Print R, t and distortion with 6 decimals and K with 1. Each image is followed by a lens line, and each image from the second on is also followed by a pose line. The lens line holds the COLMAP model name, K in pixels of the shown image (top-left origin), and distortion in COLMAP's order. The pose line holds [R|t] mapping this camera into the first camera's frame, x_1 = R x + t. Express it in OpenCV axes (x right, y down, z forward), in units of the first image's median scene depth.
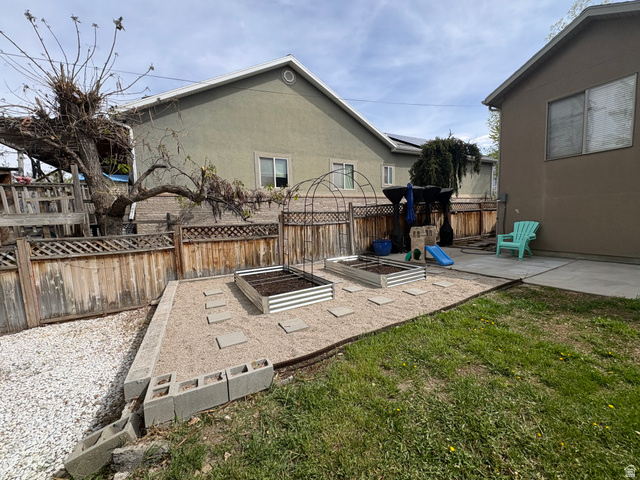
lens RADIAL K [[254.6, 0, 320.8], [0, 254.6, 239.6], [0, 0, 1]] dist [0.001410, -0.000159]
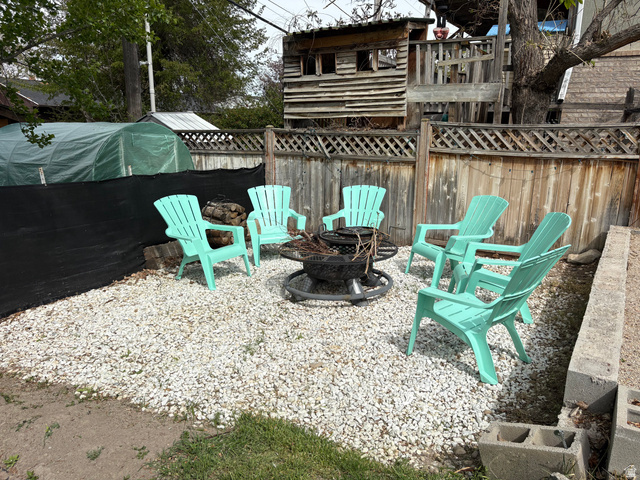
lens RADIAL K [[484.6, 0, 318.6], [0, 484.6, 242.3], [0, 0, 1]] dist [0.015504, -0.002450]
pose [[0.523247, 0.239523, -0.817827, -0.116143], [-0.112471, 0.970702, 0.212338, 0.062721], [0.844727, -0.019123, 0.534856, 0.009858]]
